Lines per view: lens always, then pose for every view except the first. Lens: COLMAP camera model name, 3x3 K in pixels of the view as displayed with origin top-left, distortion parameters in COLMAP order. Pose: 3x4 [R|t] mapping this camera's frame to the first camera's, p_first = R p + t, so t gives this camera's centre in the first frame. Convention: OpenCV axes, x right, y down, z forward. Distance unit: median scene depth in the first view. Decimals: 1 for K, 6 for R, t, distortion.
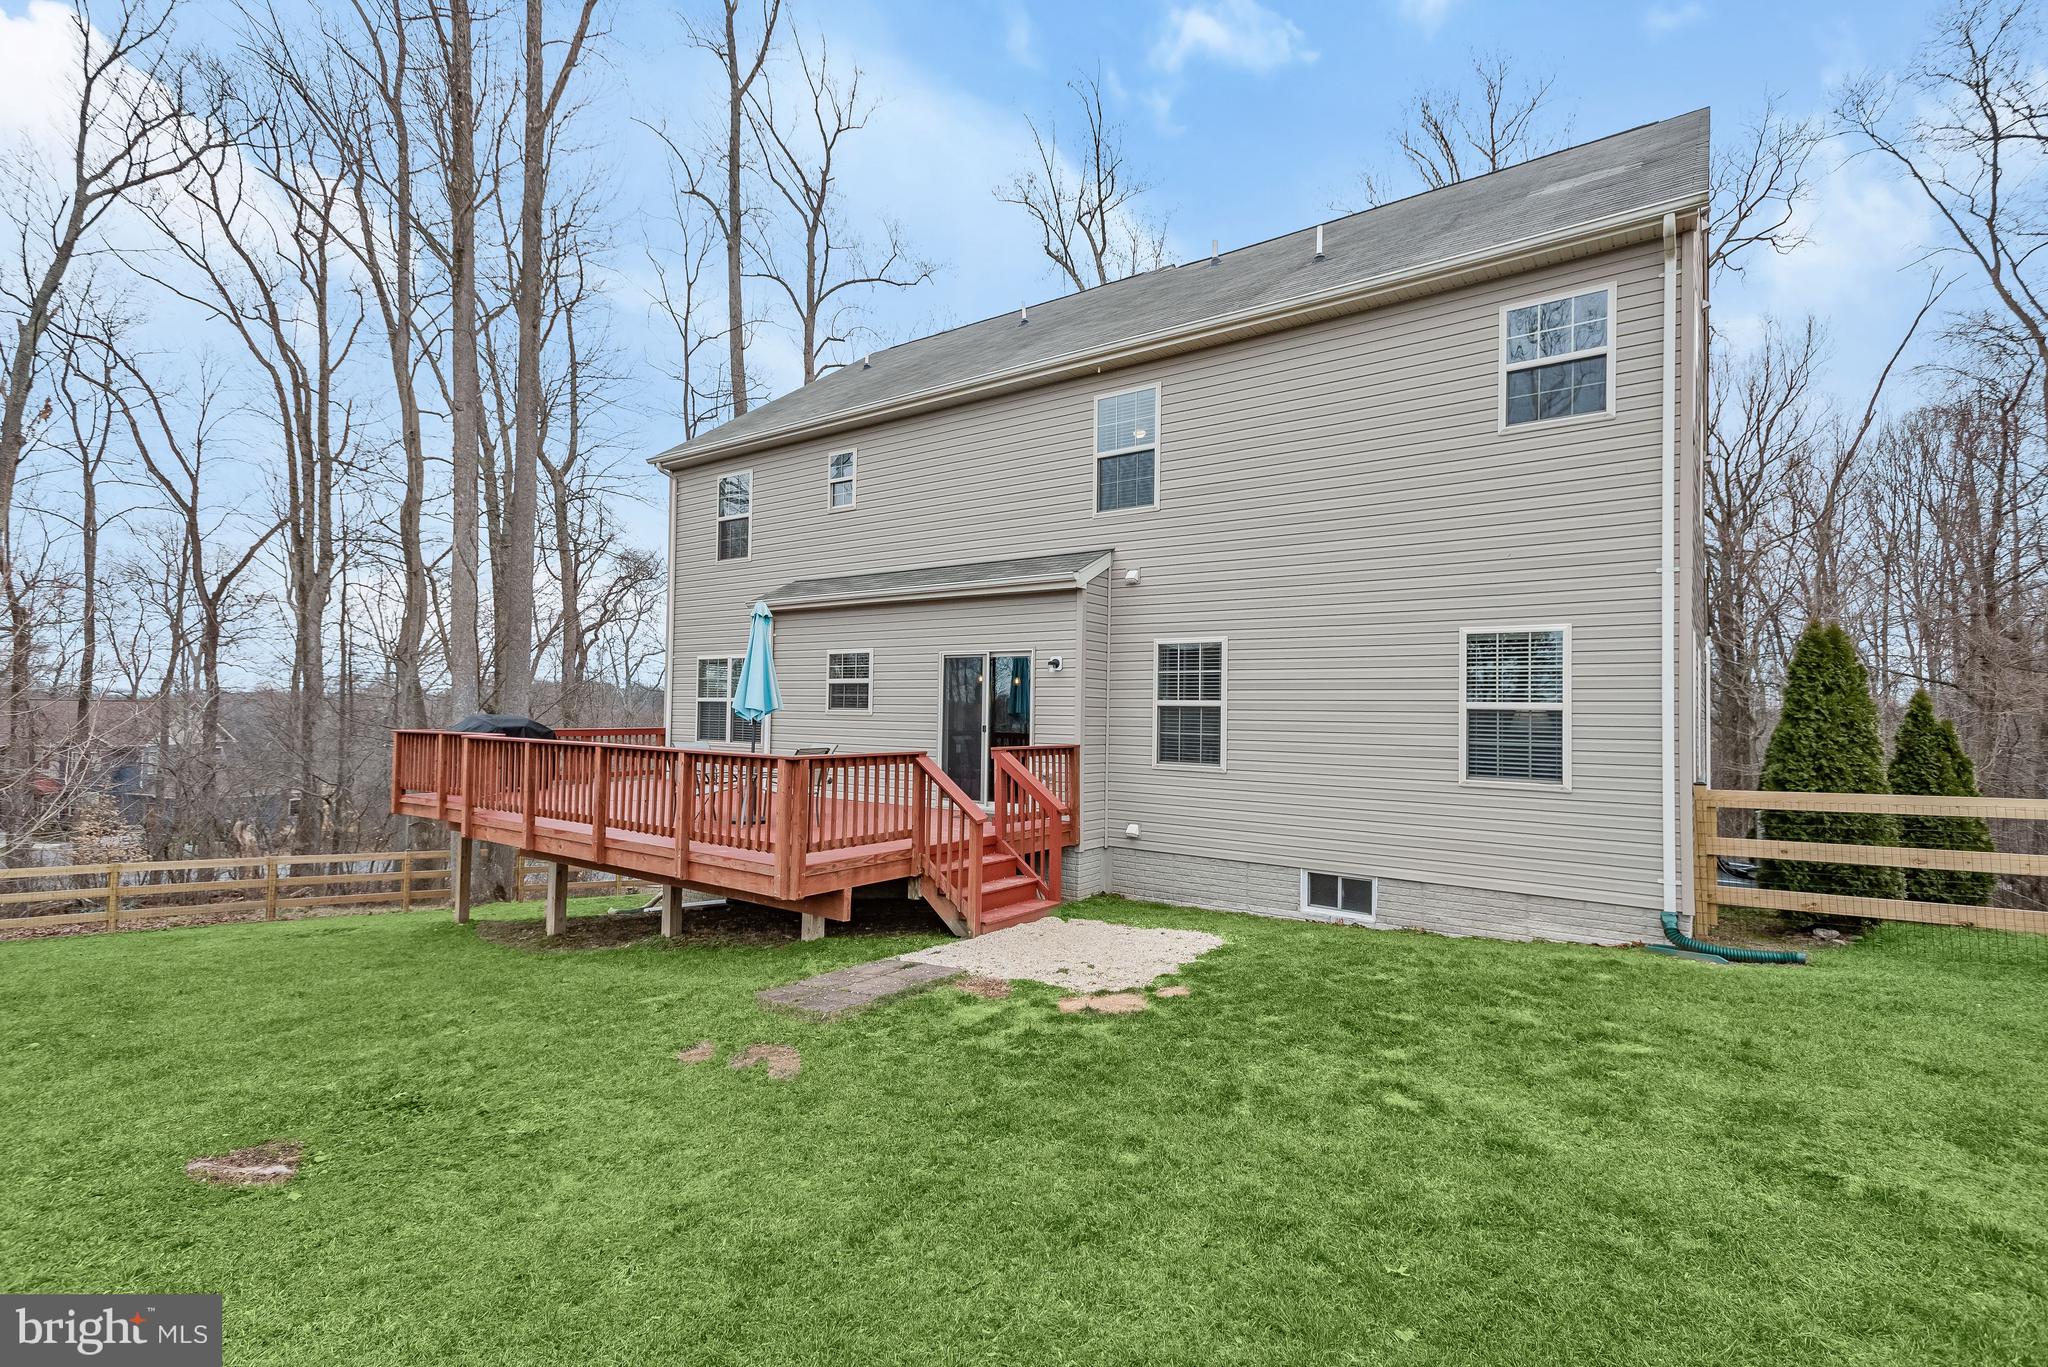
lens RADIAL K [[958.9, 0, 1024.0], [0, 958.9, 683.5], [0, 0, 1]] dist [0.000824, 0.000171]
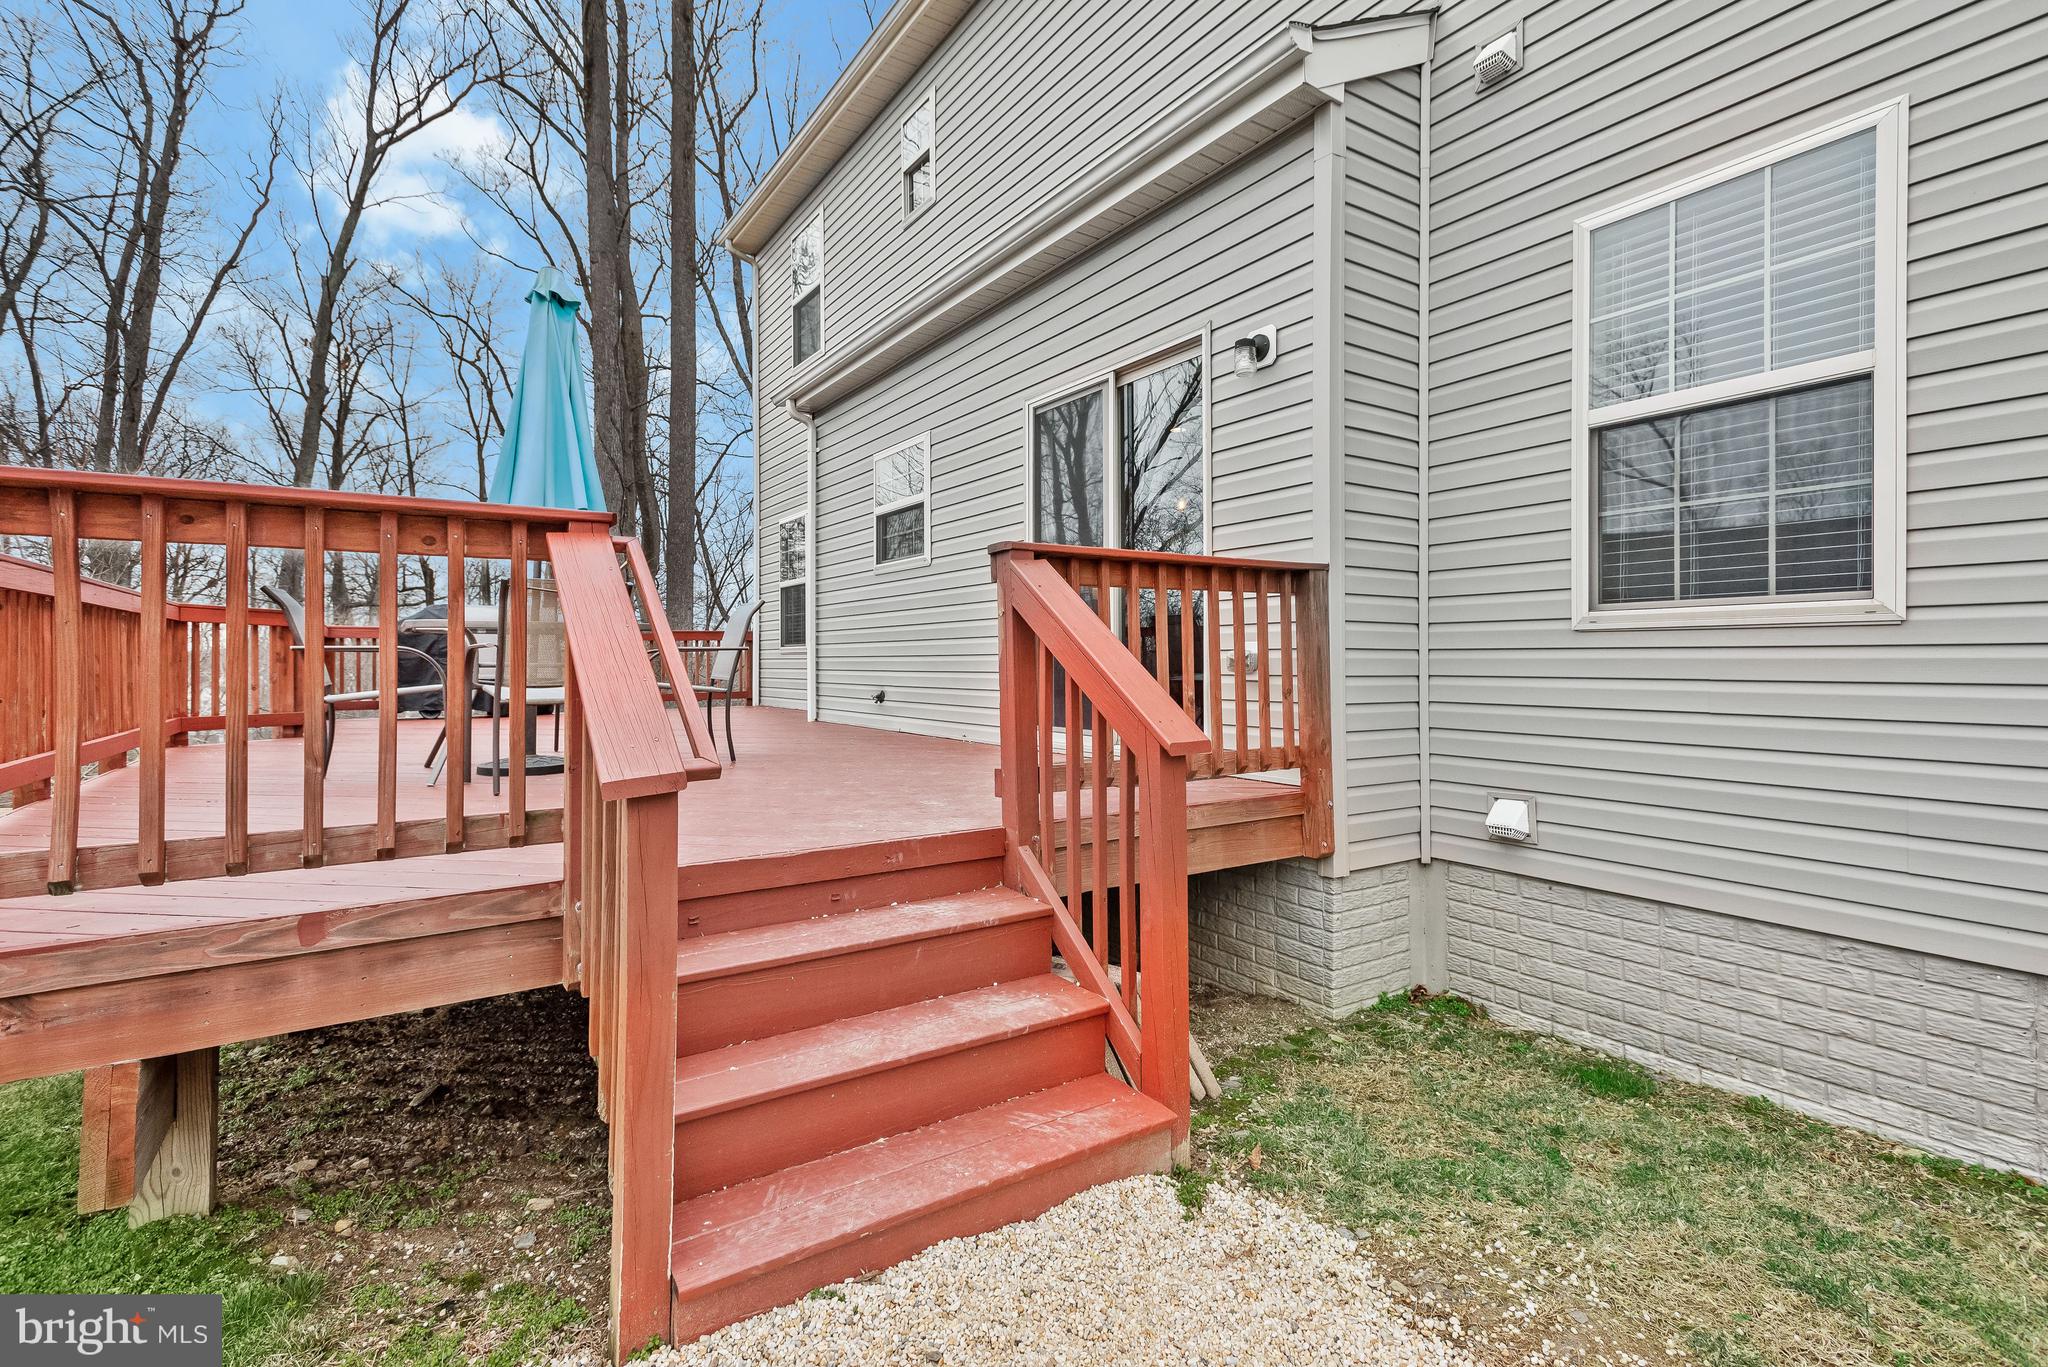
lens RADIAL K [[960.7, 0, 1015.1], [0, 960.7, 649.2], [0, 0, 1]] dist [0.029491, 0.000247]
pose [[0.933091, -0.021302, -0.359009, 0.076270], [0.027991, 0.999518, 0.013444, 0.085718], [0.358549, -0.022593, 0.933237, 0.631858]]
